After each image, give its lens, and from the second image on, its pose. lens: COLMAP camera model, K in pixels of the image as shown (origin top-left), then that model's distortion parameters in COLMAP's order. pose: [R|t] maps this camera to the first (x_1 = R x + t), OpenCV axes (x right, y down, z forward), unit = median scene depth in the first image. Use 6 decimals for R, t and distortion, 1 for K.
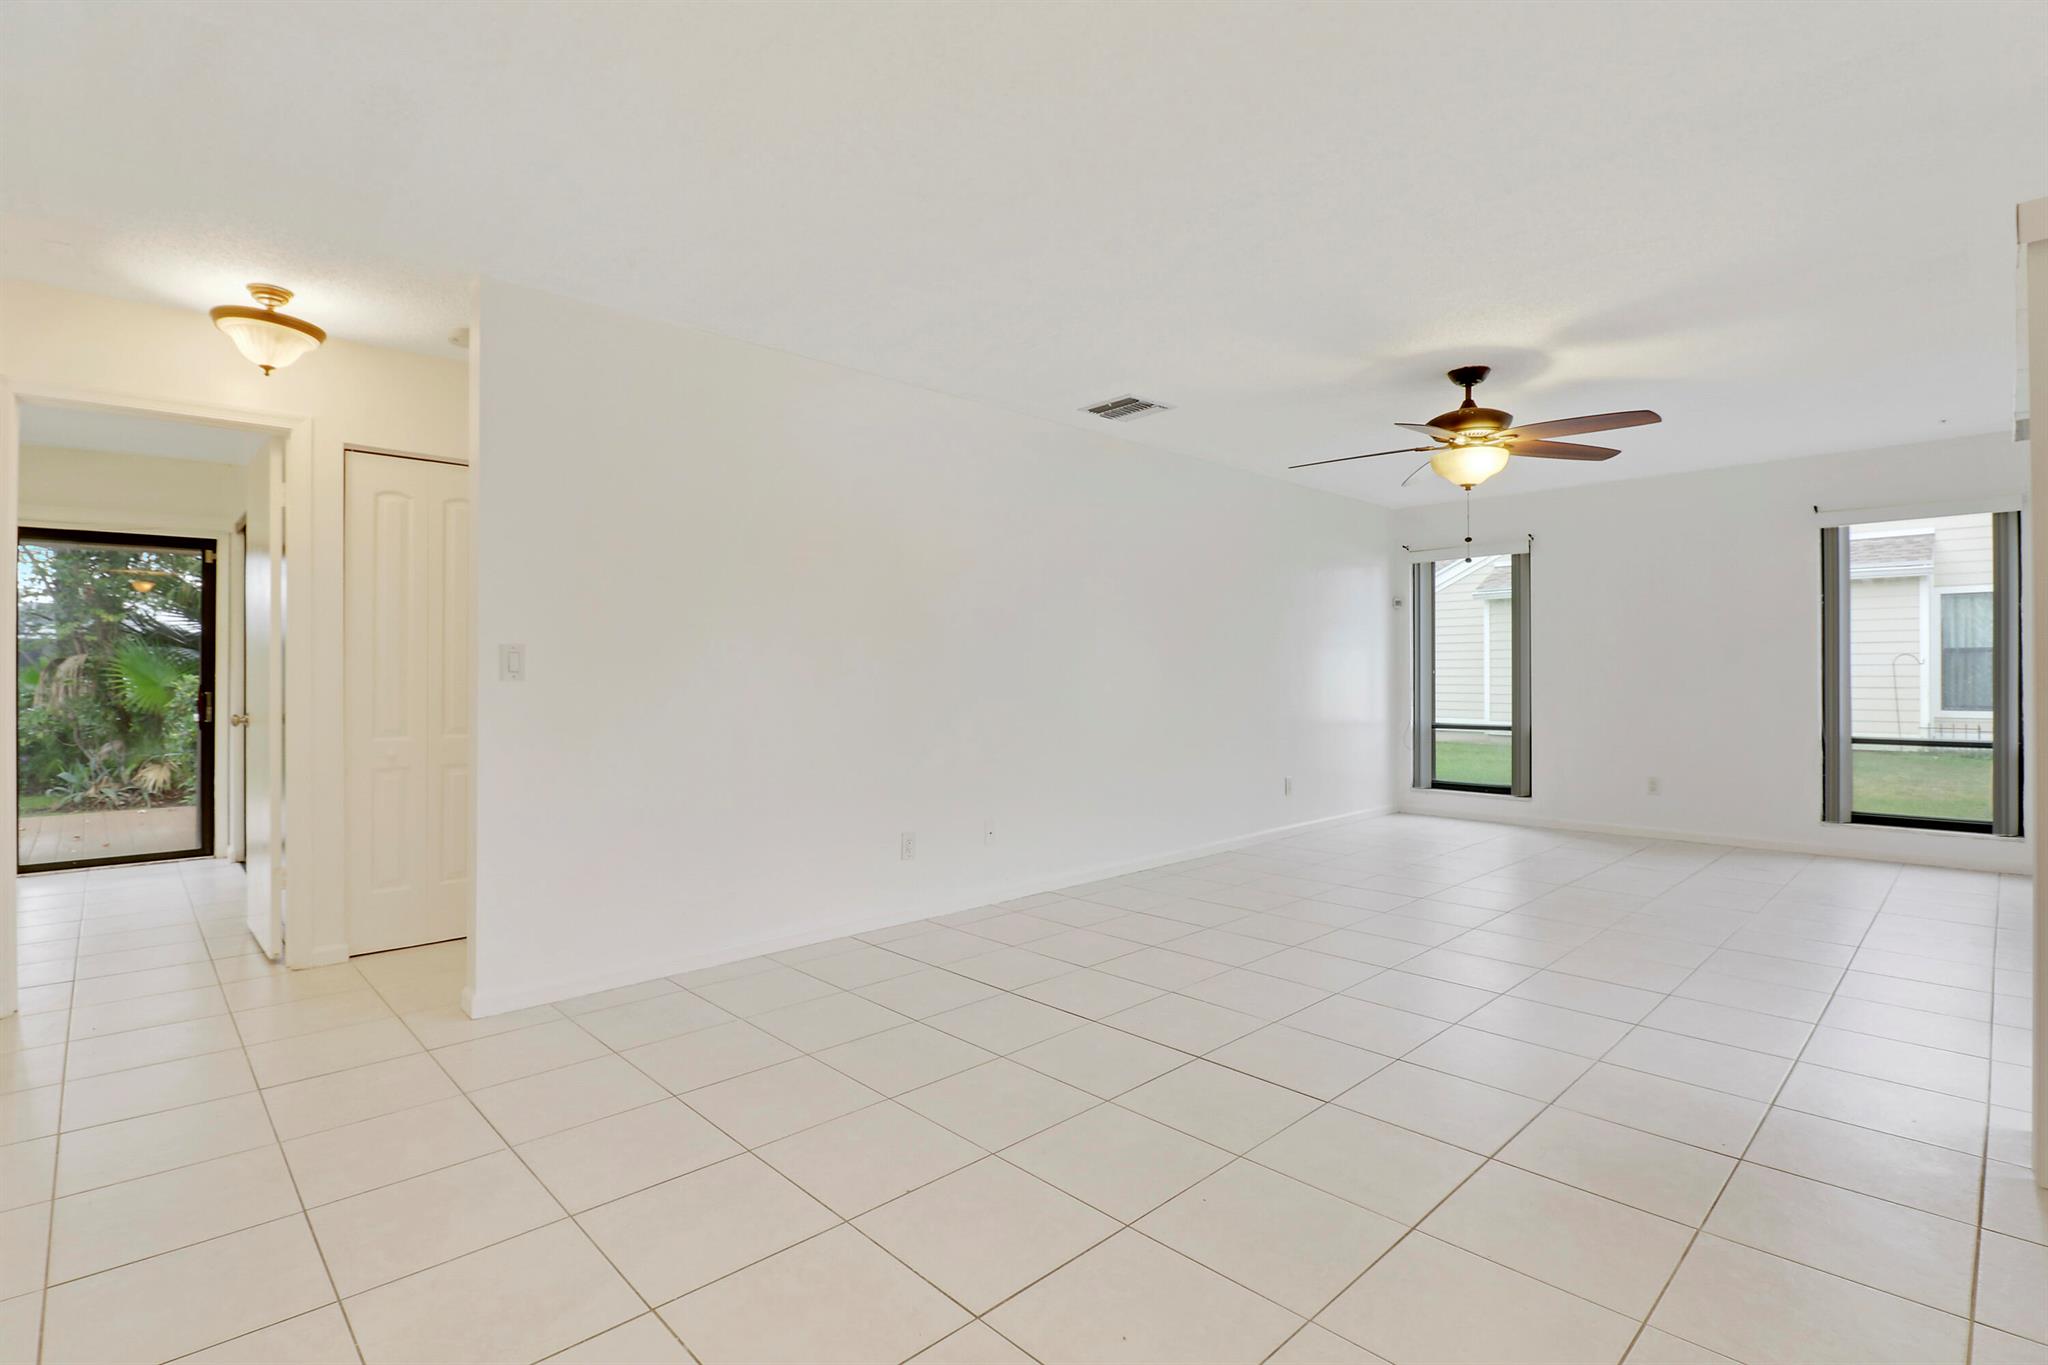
lens RADIAL K [[972.3, 0, 1026.2], [0, 972.3, 671.7], [0, 0, 1]] dist [0.004713, -0.002120]
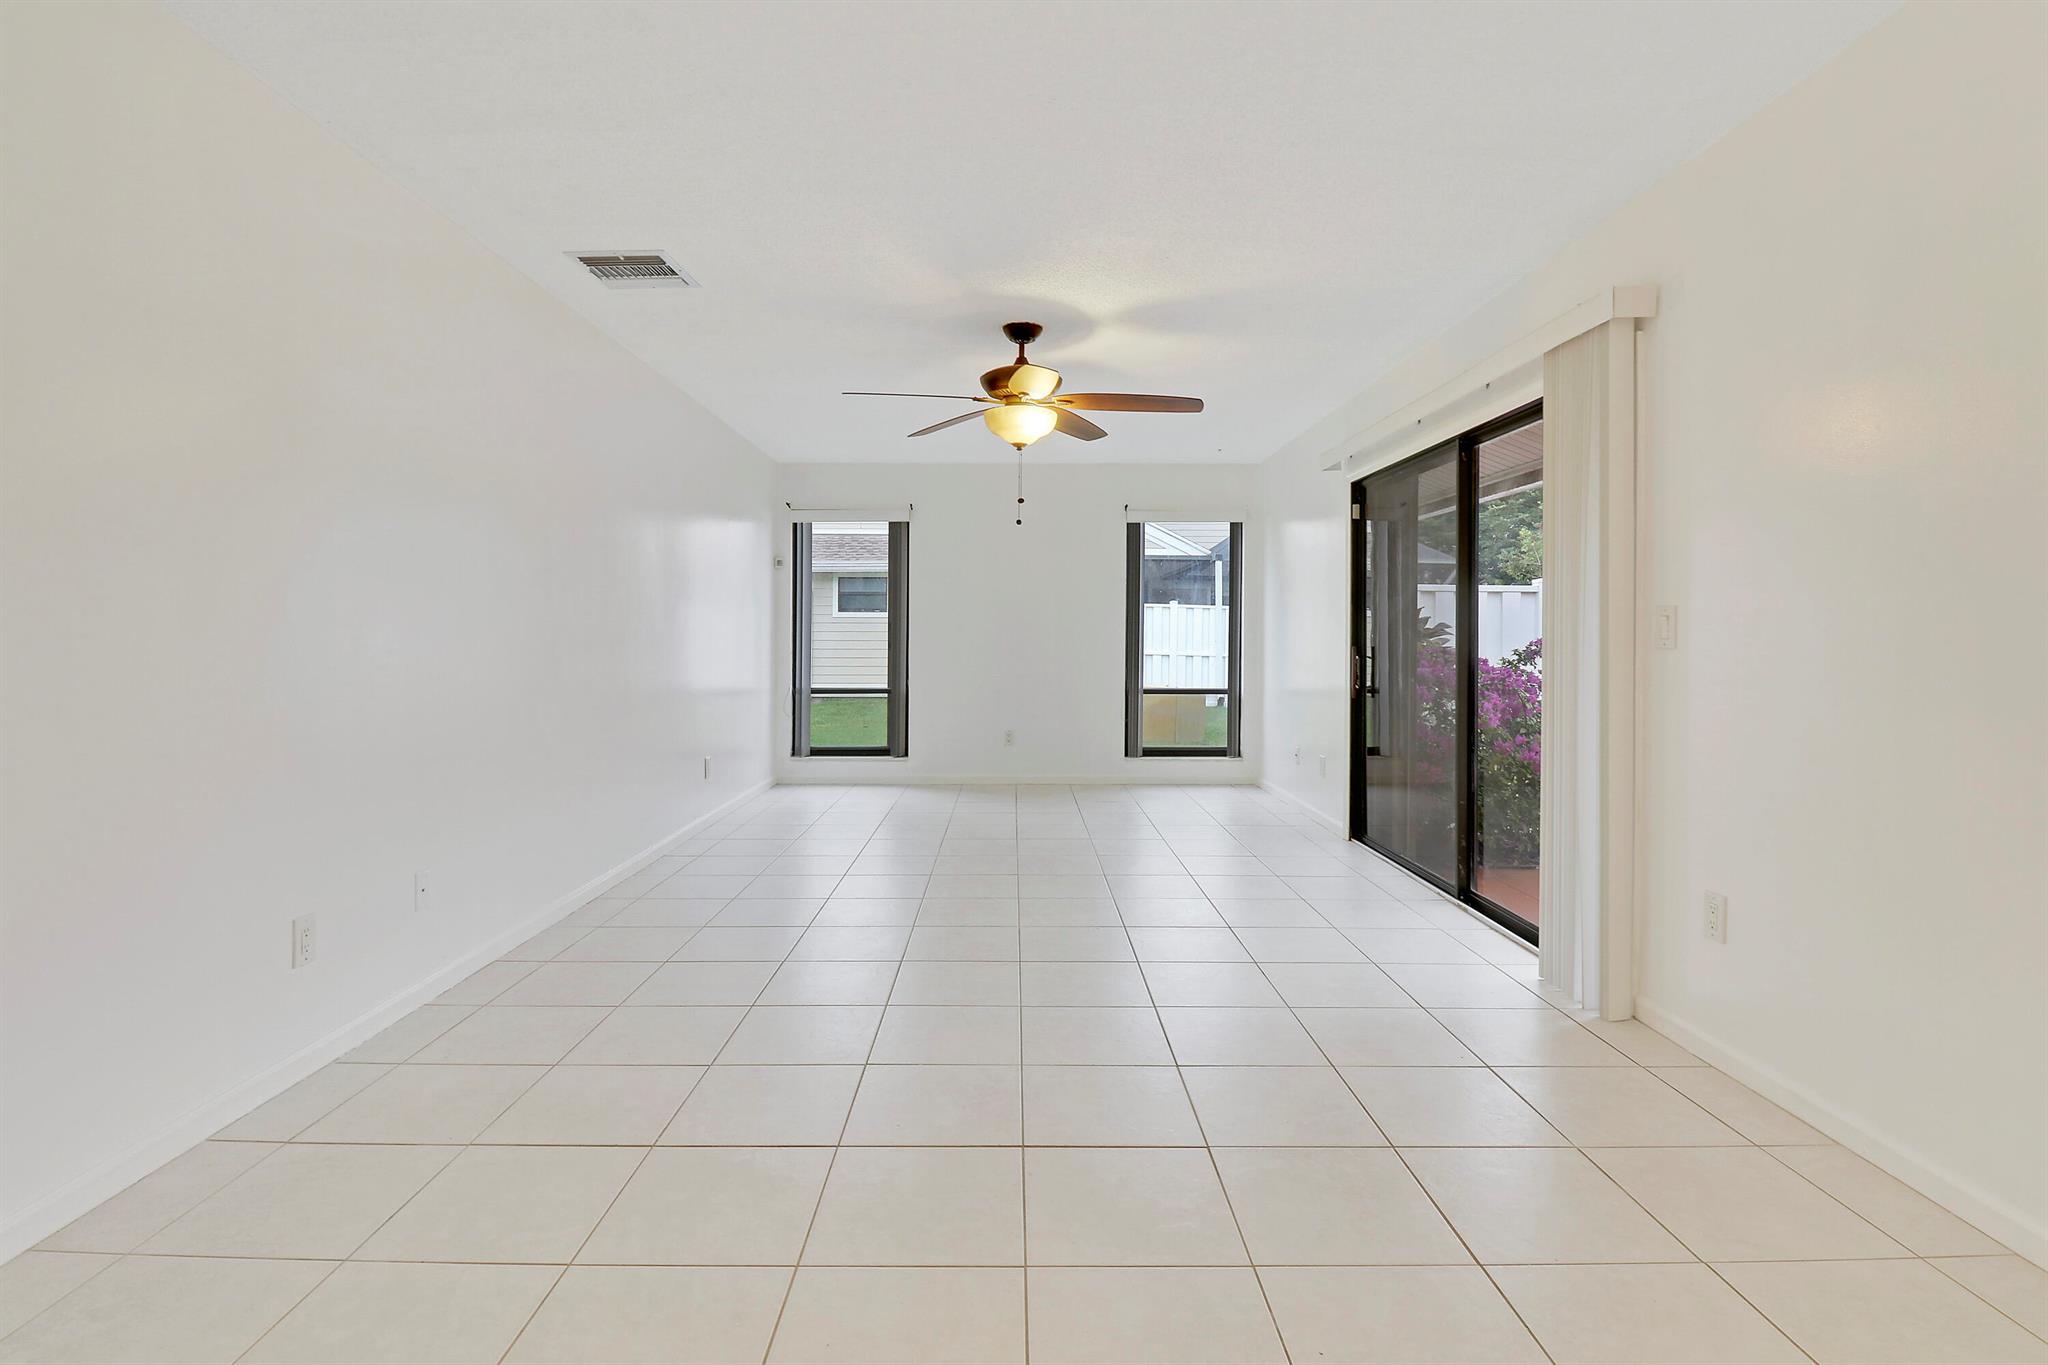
lens RADIAL K [[972.3, 0, 1022.8], [0, 972.3, 634.3], [0, 0, 1]] dist [0.004713, -0.002120]
pose [[0.687470, 0.006876, 0.726180, -0.148793], [-0.005276, 0.999976, -0.004473, 0.002012], [-0.726194, -0.000756, 0.687490, 0.192623]]
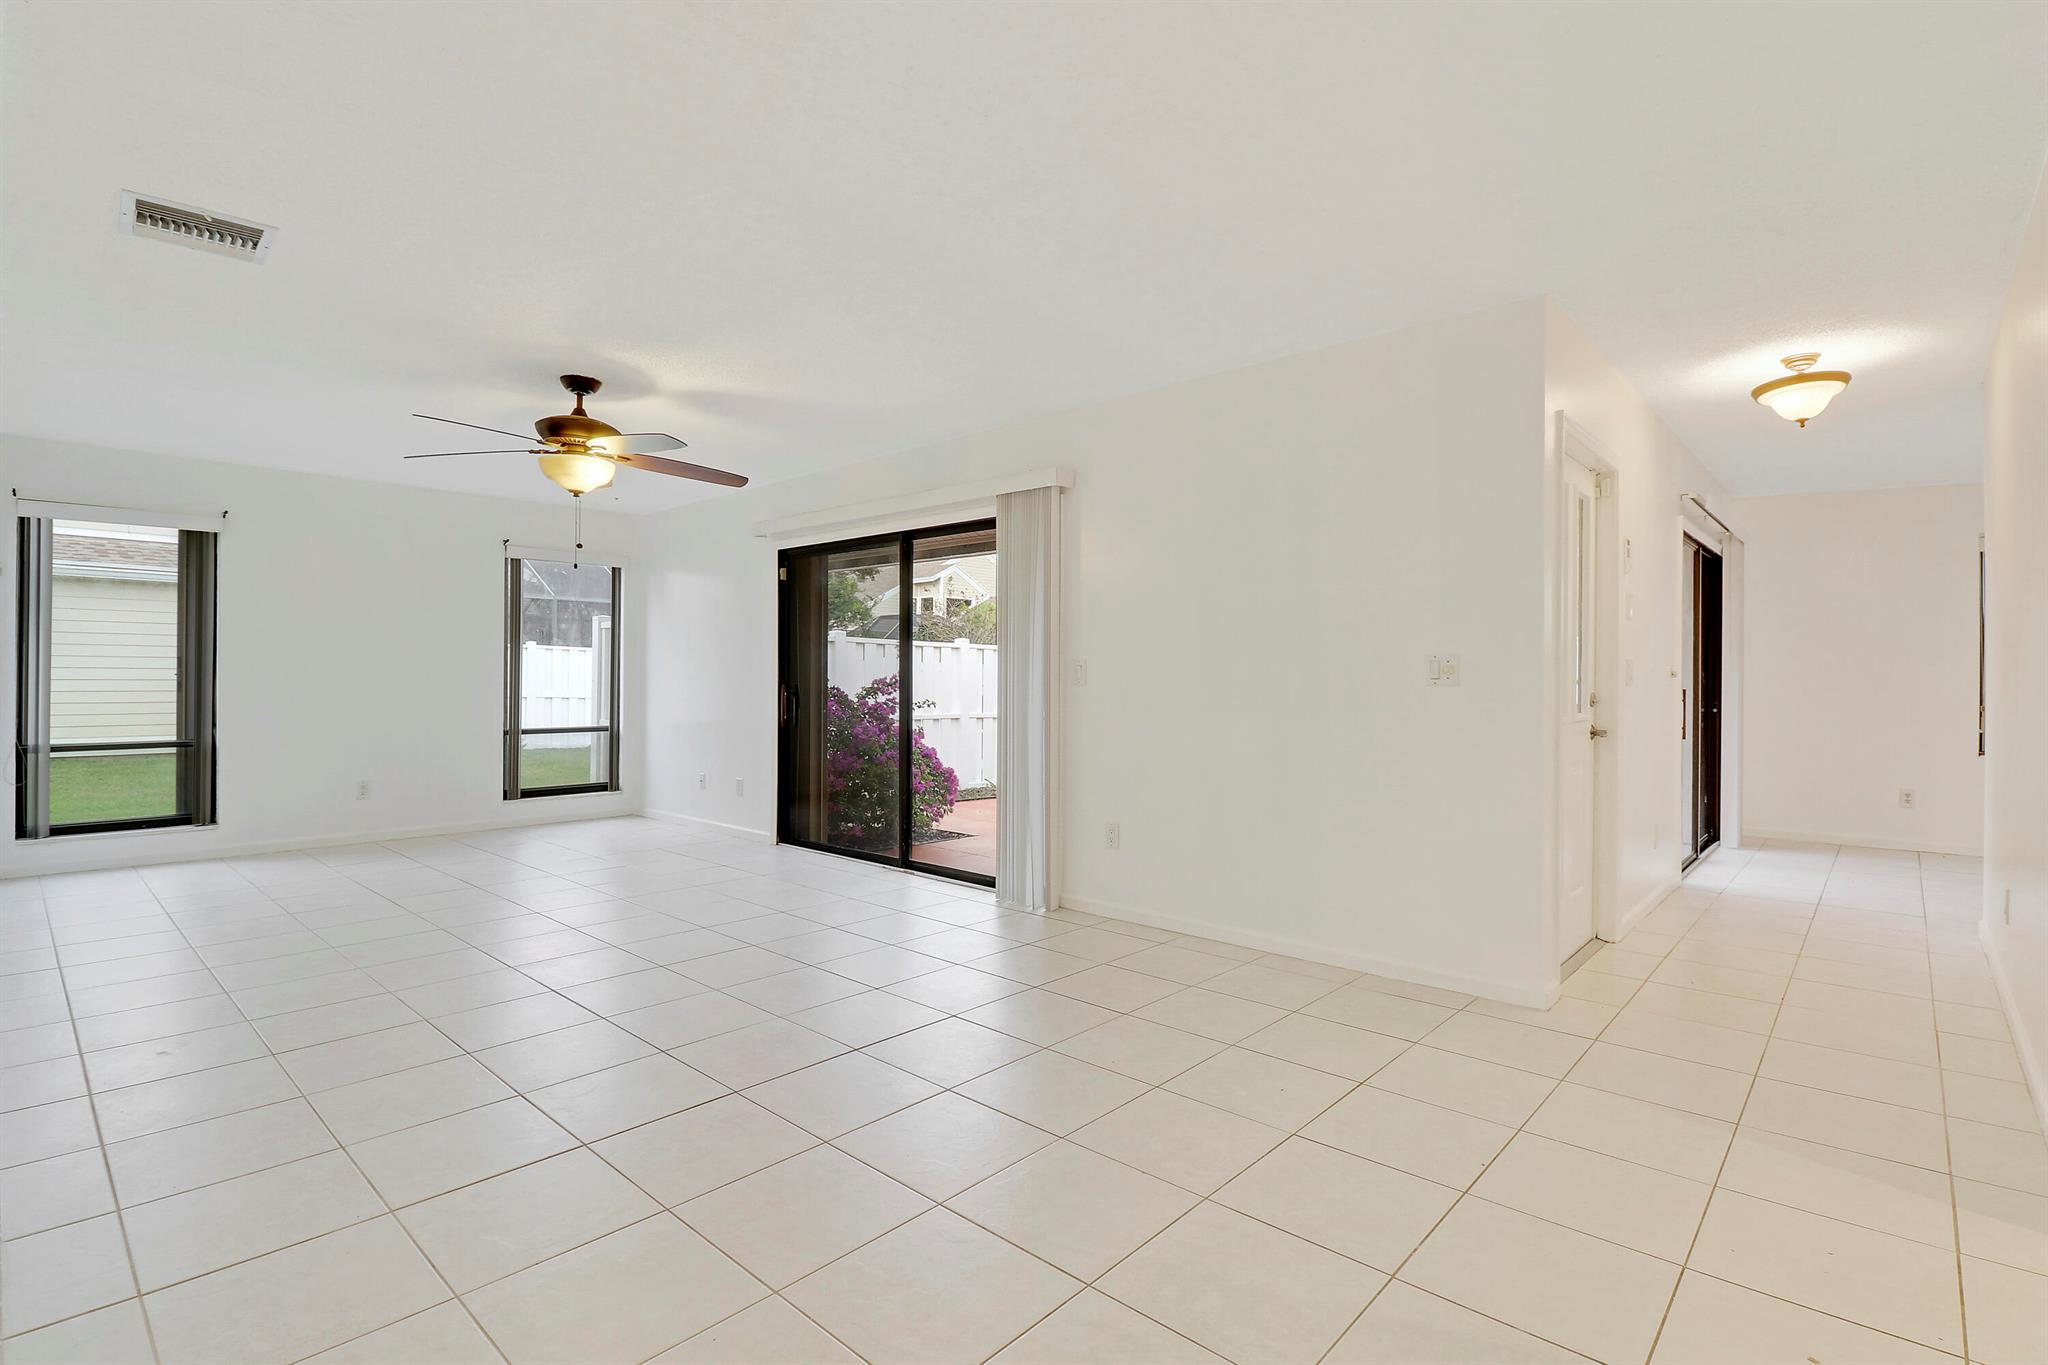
lens RADIAL K [[972.3, 0, 1009.3], [0, 972.3, 692.1], [0, 0, 1]] dist [0.004713, -0.002120]
pose [[-0.054052, -0.011205, 0.998475, -0.346526], [-0.005706, 0.999924, 0.010912, 0.002068], [-0.998522, -0.005107, -0.054111, 0.356524]]
